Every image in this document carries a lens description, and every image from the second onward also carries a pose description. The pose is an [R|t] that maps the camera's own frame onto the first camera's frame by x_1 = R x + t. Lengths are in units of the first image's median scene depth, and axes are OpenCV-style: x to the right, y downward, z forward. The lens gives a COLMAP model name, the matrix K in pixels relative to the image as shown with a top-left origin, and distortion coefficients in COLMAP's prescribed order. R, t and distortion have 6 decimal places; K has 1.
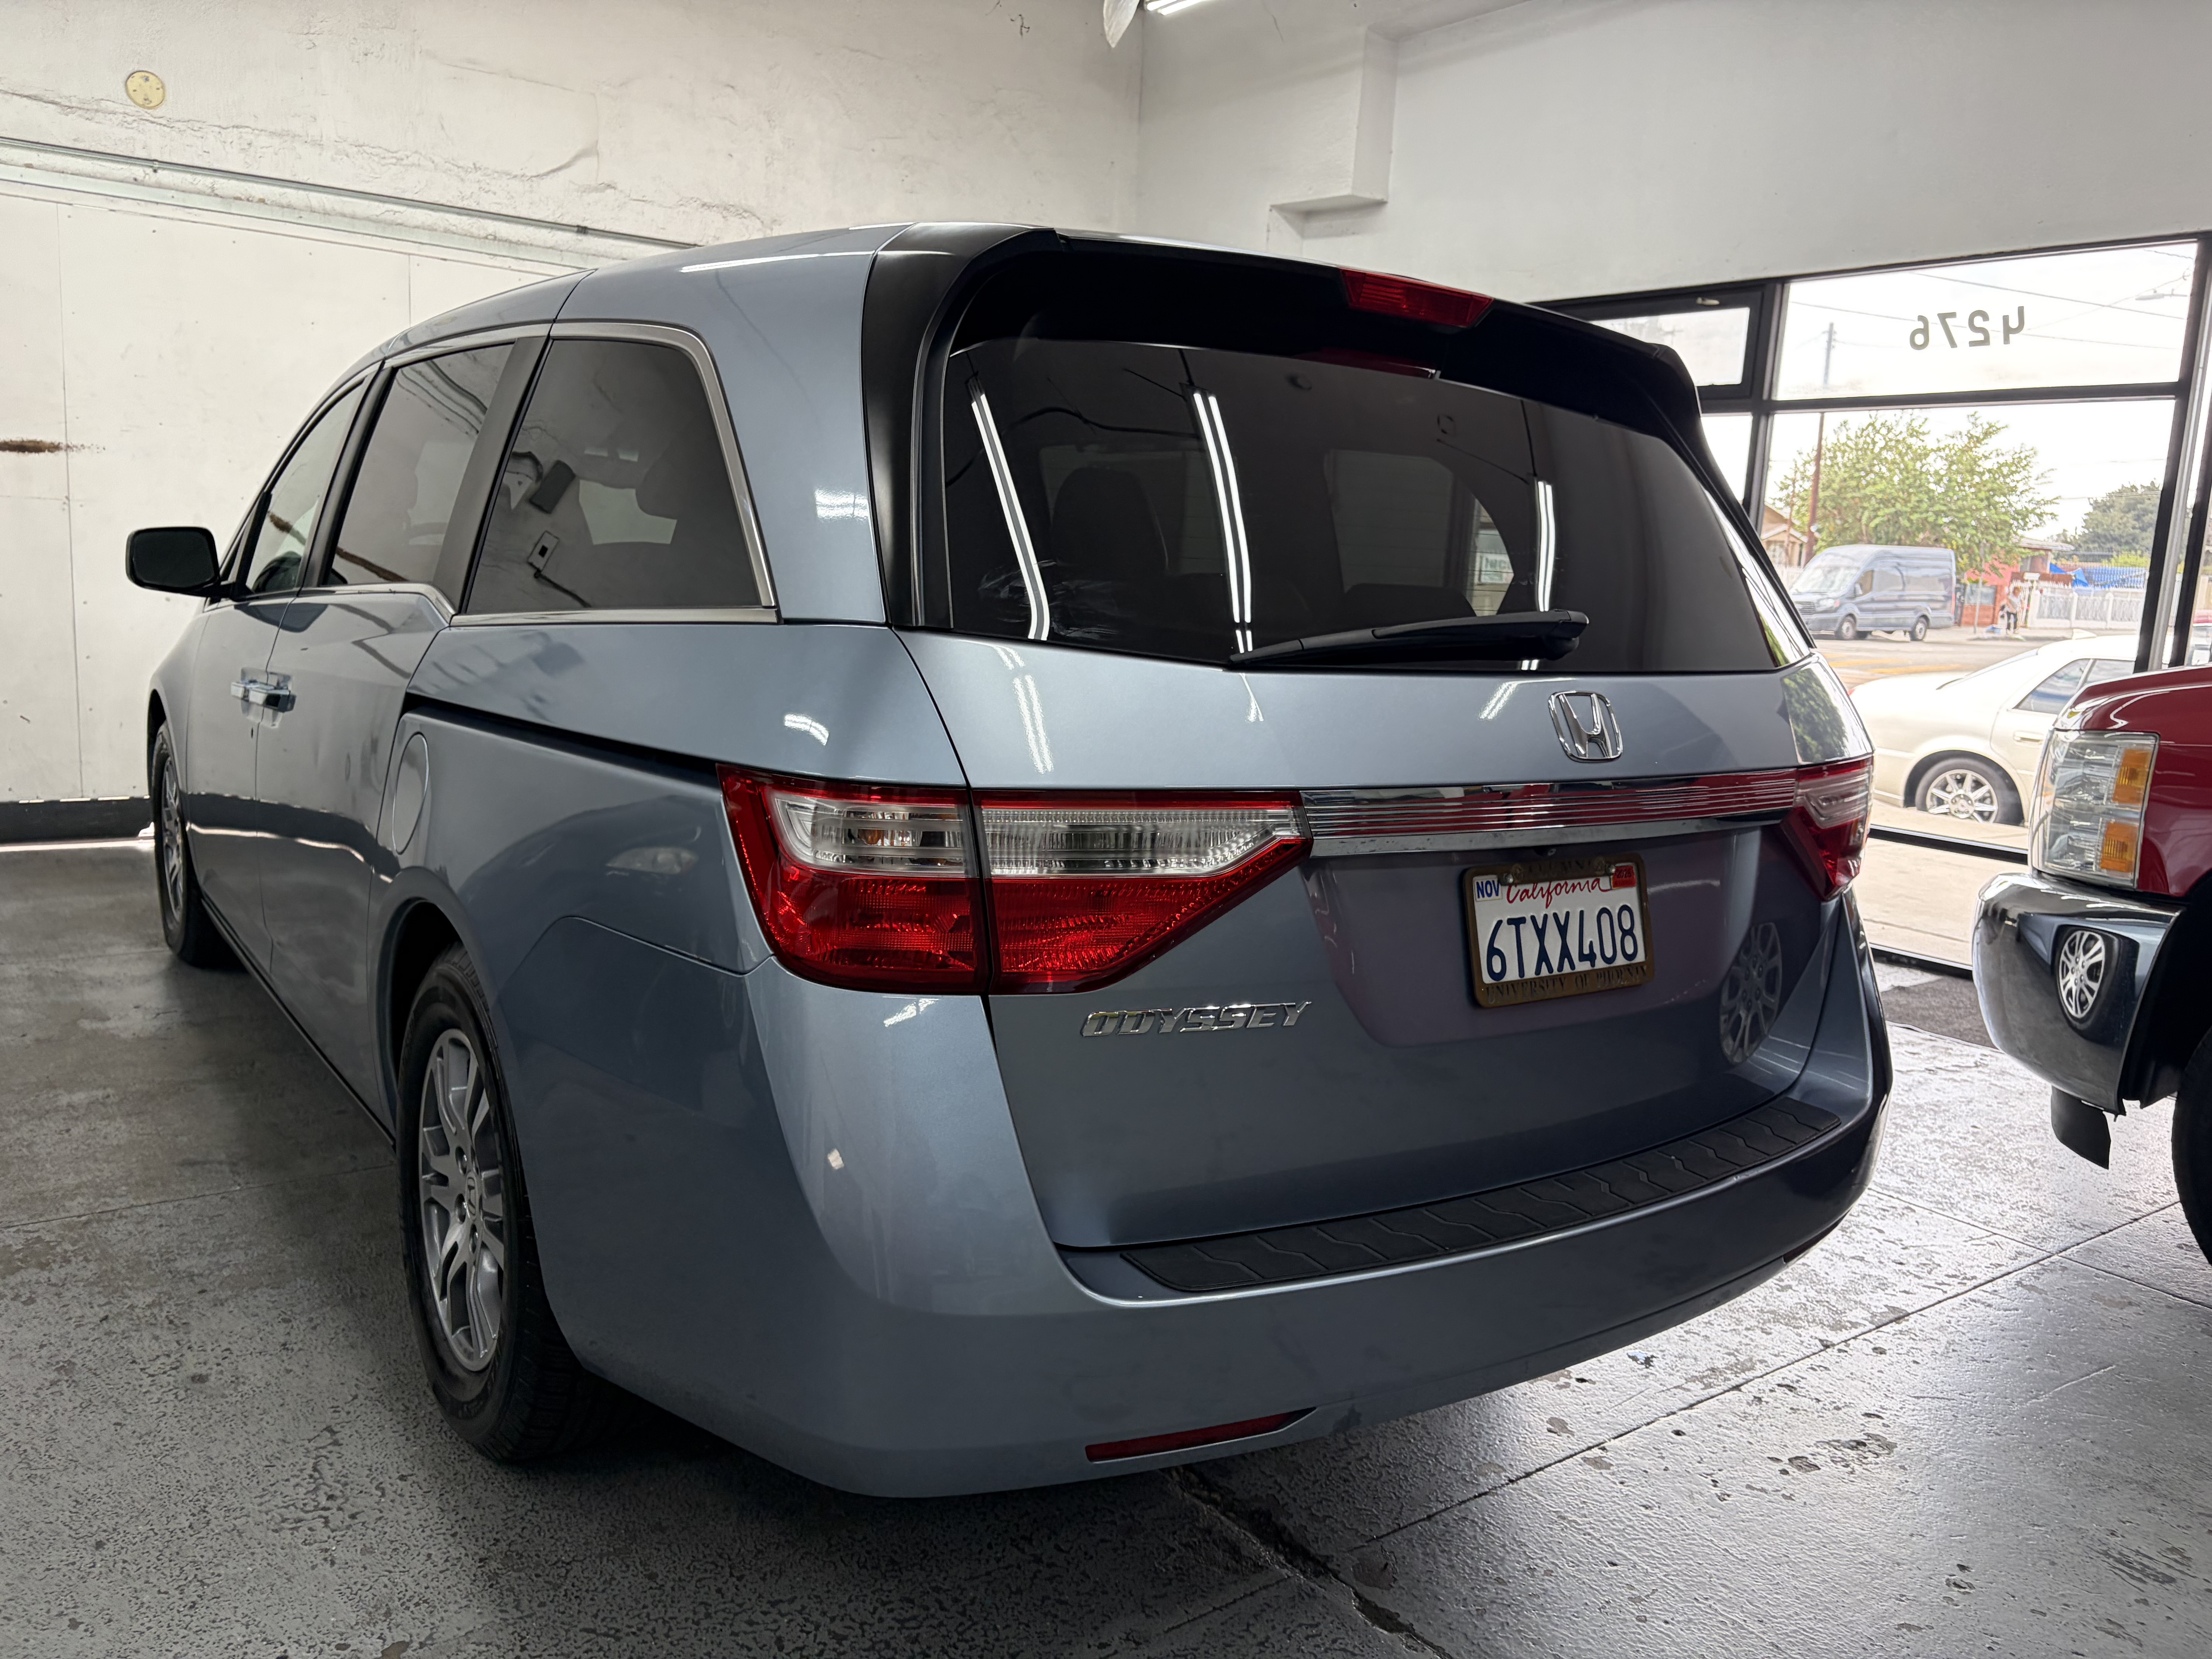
lens RADIAL K [[1668.7, 0, 1105.5], [0, 1668.7, 803.1], [0, 0, 1]] dist [0.013404, 0.005385]
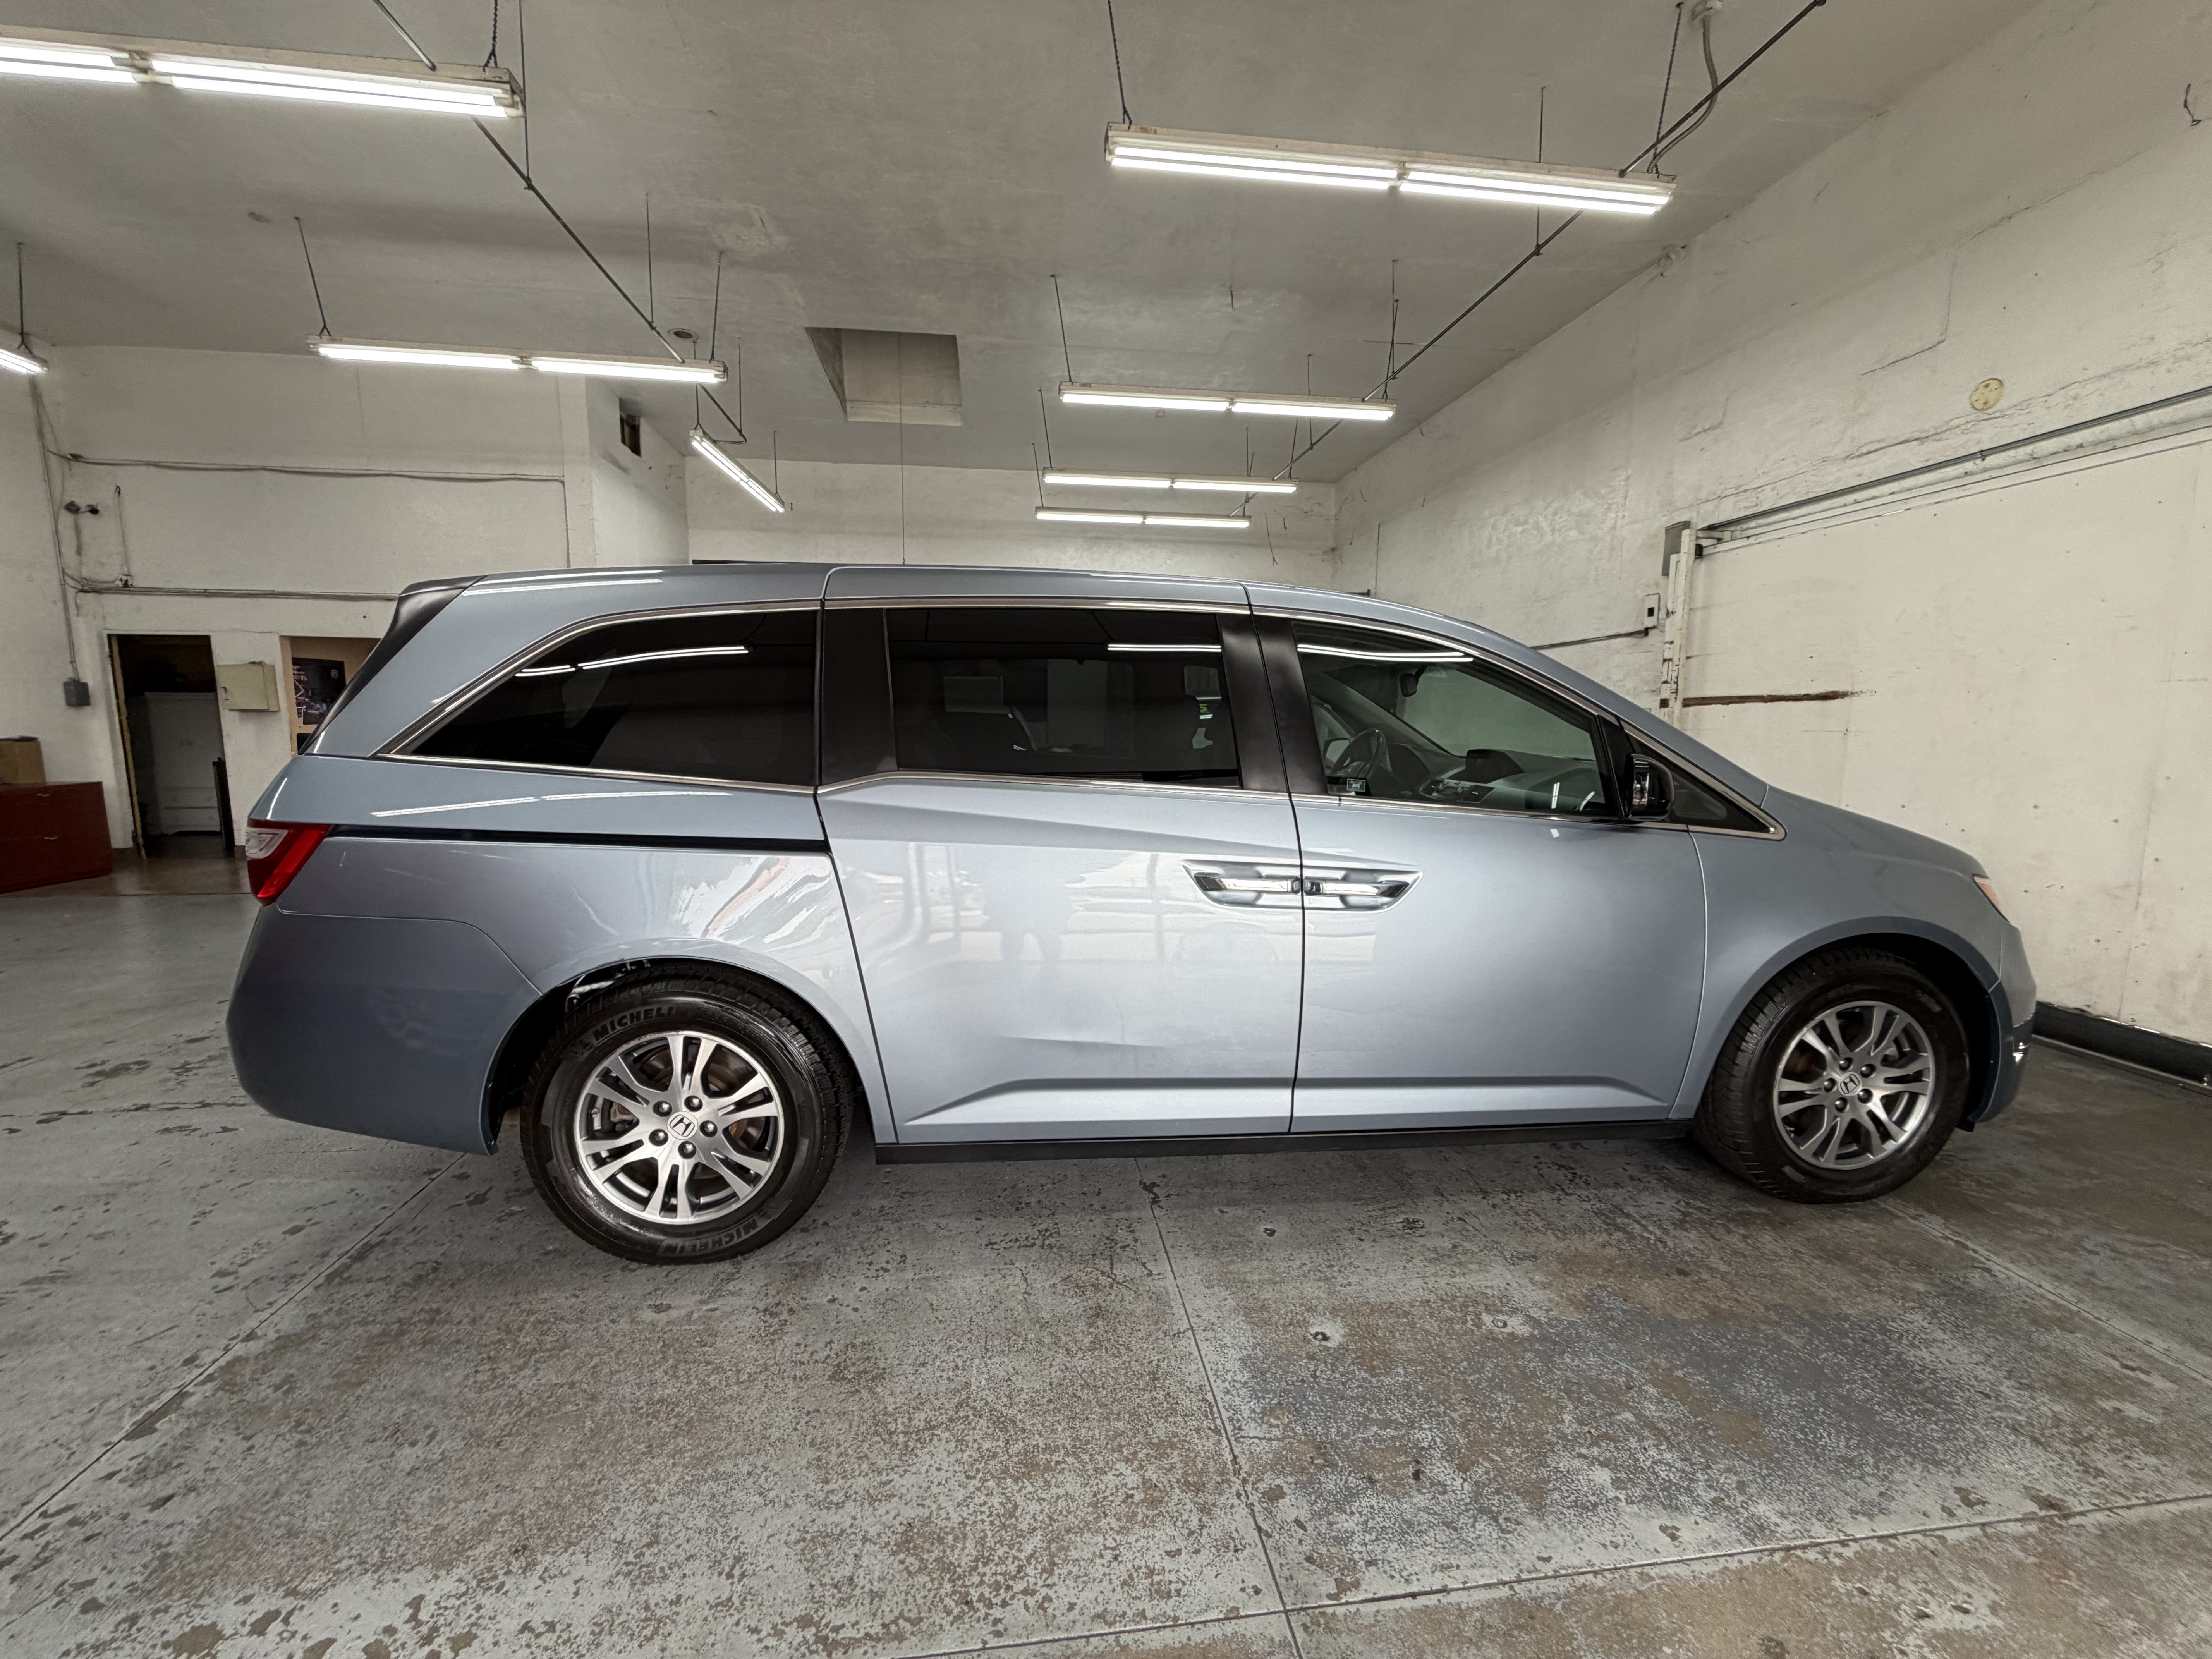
lens RADIAL K [[887.8, 0, 1106.0], [0, 887.8, 829.5], [0, 0, 1]] dist [0.001279, 0.000517]
pose [[-0.486962, 0.047120, -0.872151, 0.321900], [-0.168812, 0.974638, 0.146913, -0.106178], [0.856954, 0.218771, -0.466657, 0.835512]]
